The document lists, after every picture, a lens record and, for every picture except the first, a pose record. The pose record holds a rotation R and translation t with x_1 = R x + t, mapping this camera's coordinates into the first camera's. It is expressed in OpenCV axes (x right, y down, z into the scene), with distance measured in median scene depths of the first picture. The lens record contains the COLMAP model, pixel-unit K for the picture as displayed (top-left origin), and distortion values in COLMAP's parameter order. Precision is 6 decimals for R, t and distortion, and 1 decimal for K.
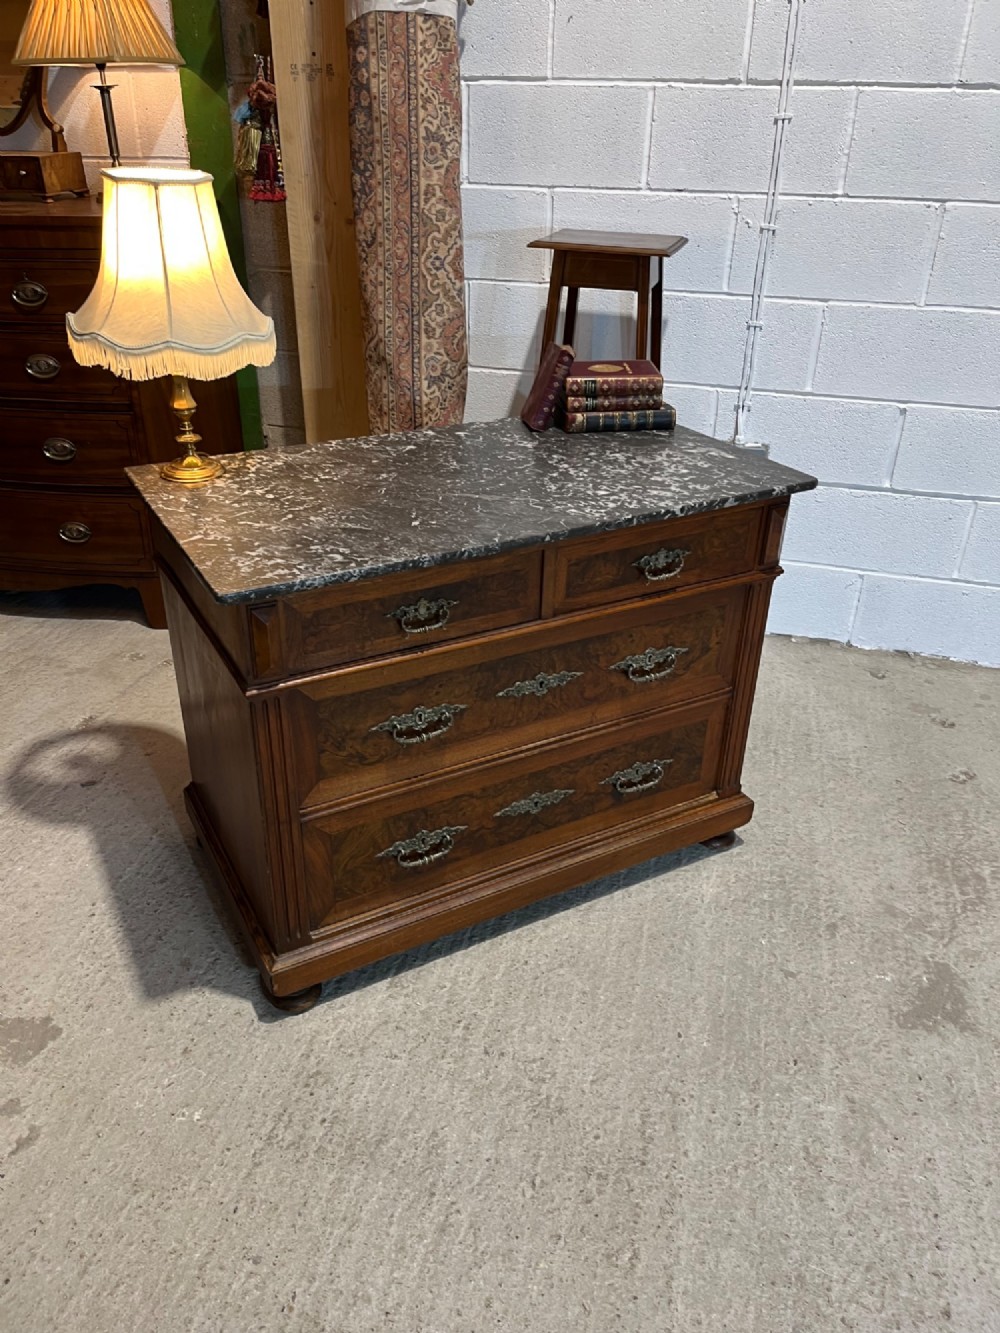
lens RADIAL K [[1008.4, 0, 491.0], [0, 1008.4, 652.6], [0, 0, 1]] dist [0.052087, -0.058619]
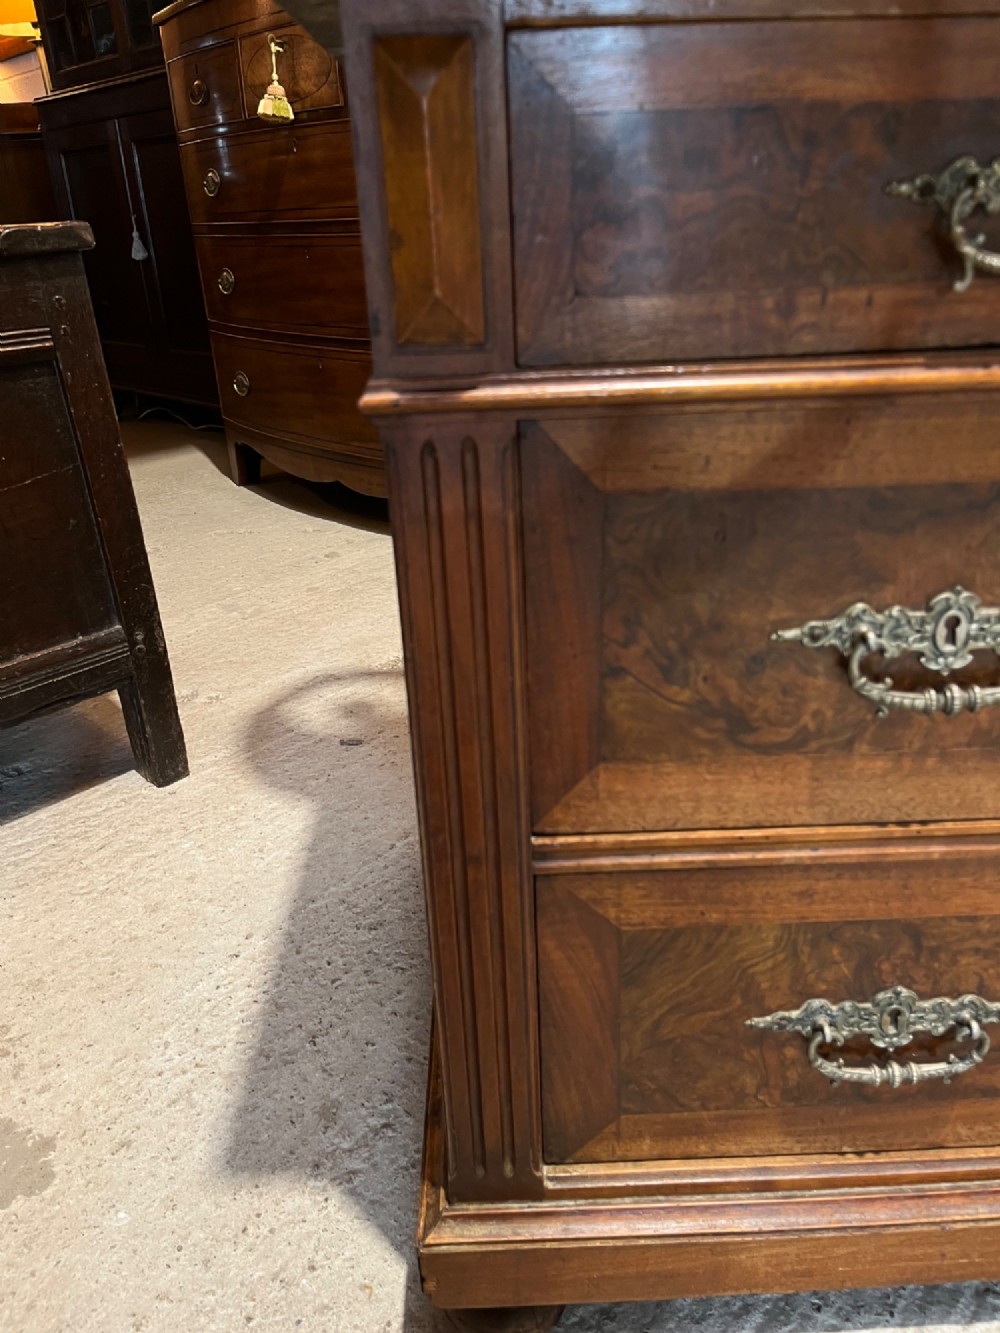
lens RADIAL K [[1010.1, 0, 513.7], [0, 1010.1, 667.4], [0, 0, 1]] dist [0.056821, -0.084122]
pose [[0.886826, 0.148628, -0.437550, -0.041750], [-0.169681, 0.985456, -0.009166, 0.081660], [0.429824, 0.082372, 0.899147, 0.538266]]
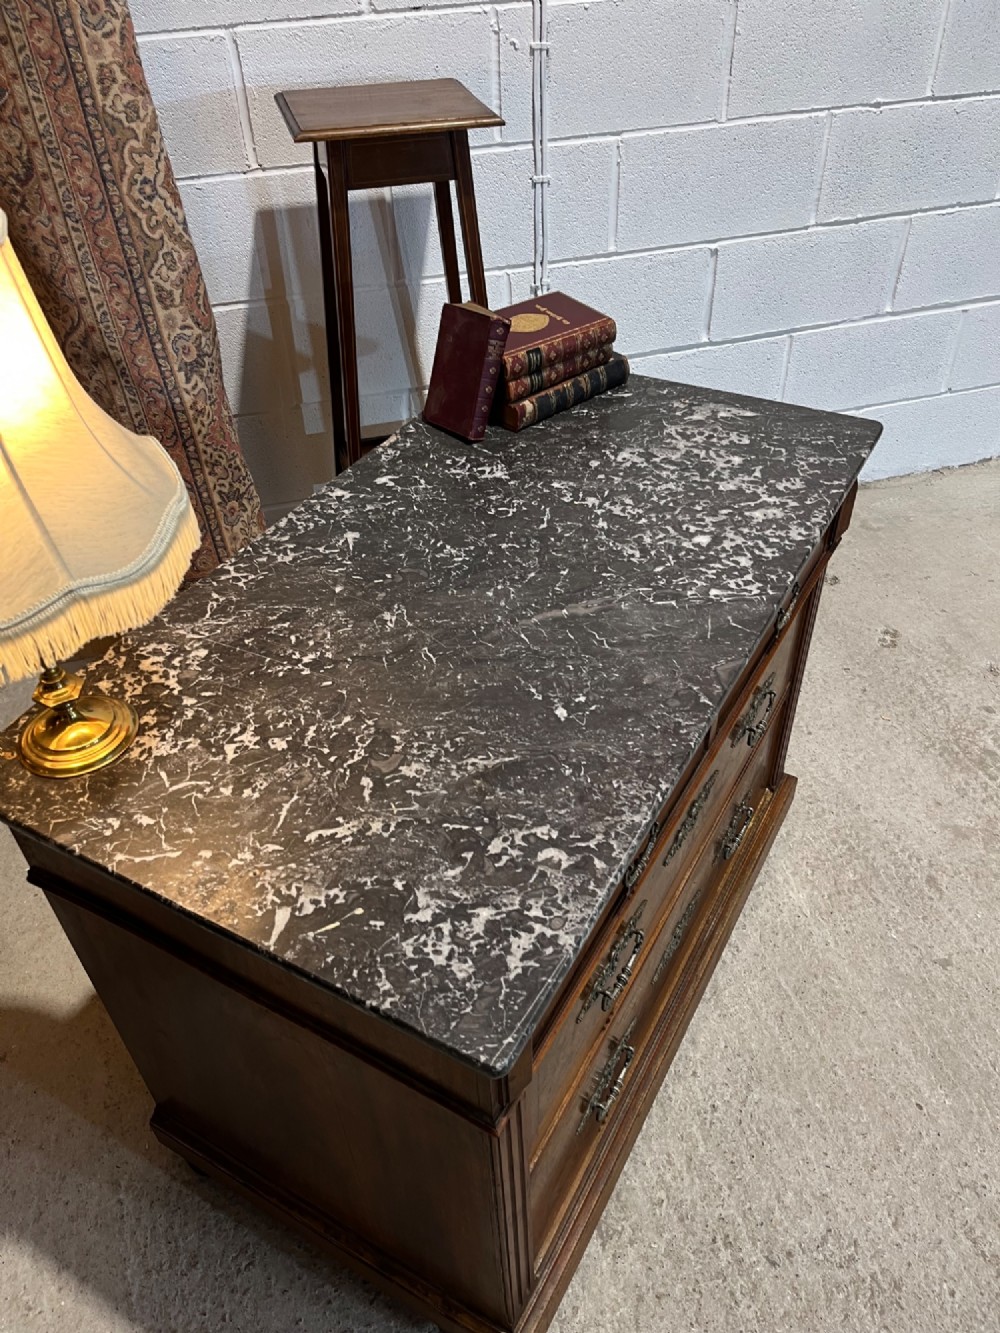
lens RADIAL K [[1006.3, 0, 499.4], [0, 1006.3, 663.0], [0, 0, 1]] dist [0.066773, -0.094946]
pose [[0.851562, -0.373760, 0.367622, -0.252593], [0.290731, 0.920202, 0.262113, -0.257344], [-0.436254, -0.116327, 0.892273, 0.362558]]
